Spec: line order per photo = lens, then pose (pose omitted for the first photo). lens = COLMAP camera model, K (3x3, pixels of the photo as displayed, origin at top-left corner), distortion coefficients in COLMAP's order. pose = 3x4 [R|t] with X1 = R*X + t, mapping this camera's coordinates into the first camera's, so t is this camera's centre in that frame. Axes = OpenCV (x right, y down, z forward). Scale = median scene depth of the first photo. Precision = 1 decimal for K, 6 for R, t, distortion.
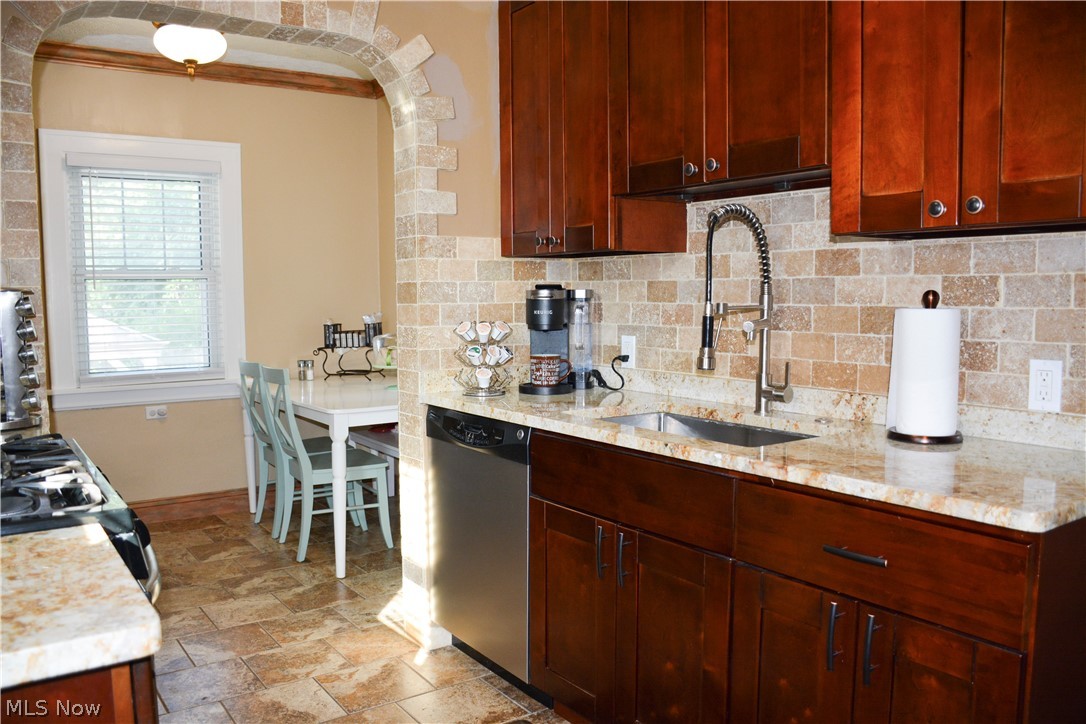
lens RADIAL K [[853.0, 0, 536.1], [0, 853.0, 372.6], [0, 0, 1]] dist [-0.147693, 0.107621]
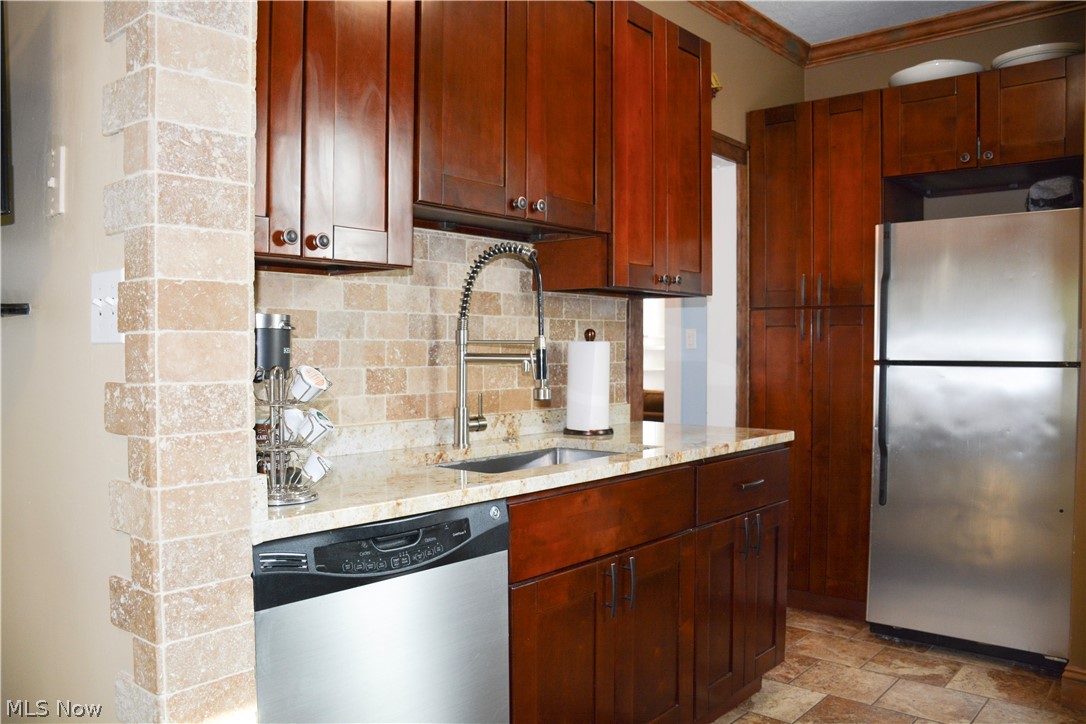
lens RADIAL K [[853.0, 0, 536.1], [0, 853.0, 372.6], [0, 0, 1]] dist [-0.147693, 0.107621]
pose [[-0.243970, -0.020181, 0.969573, -0.623147], [0.091302, 0.994865, 0.043682, -0.064461], [-0.965475, 0.099181, -0.240874, 0.964757]]
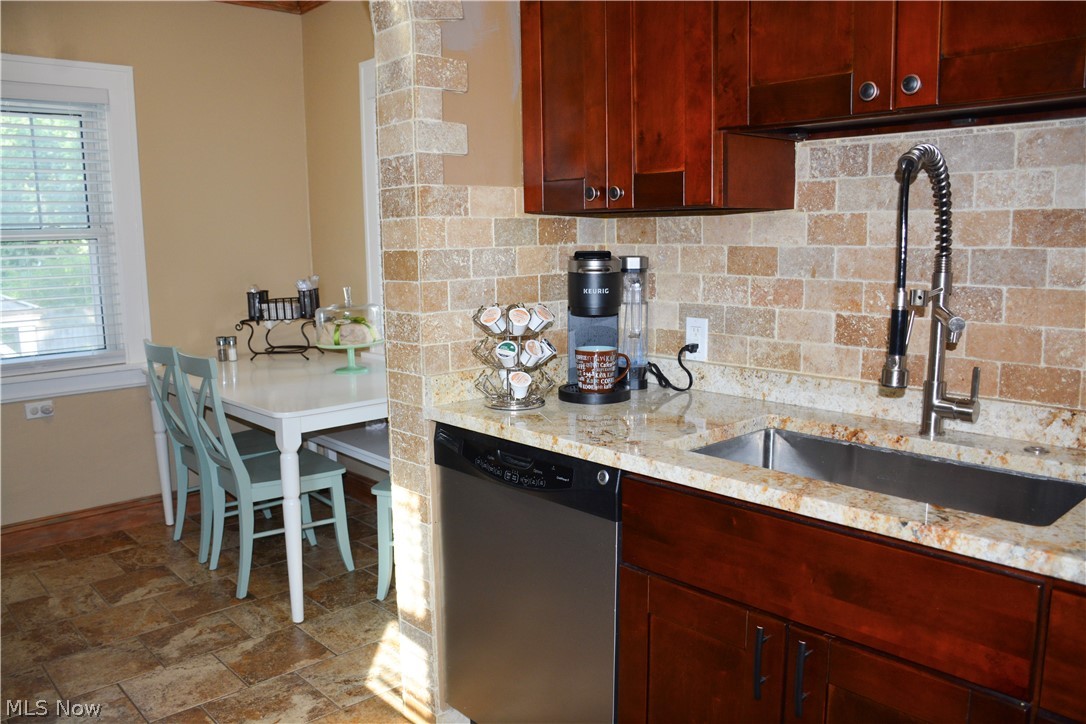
lens RADIAL K [[853.0, 0, 536.1], [0, 853.0, 372.6], [0, 0, 1]] dist [-0.147693, 0.107621]
pose [[0.992408, -0.028768, 0.119575, -0.129967], [0.020727, 0.997473, 0.067950, -0.051343], [-0.121227, -0.064955, 0.990497, 0.280086]]
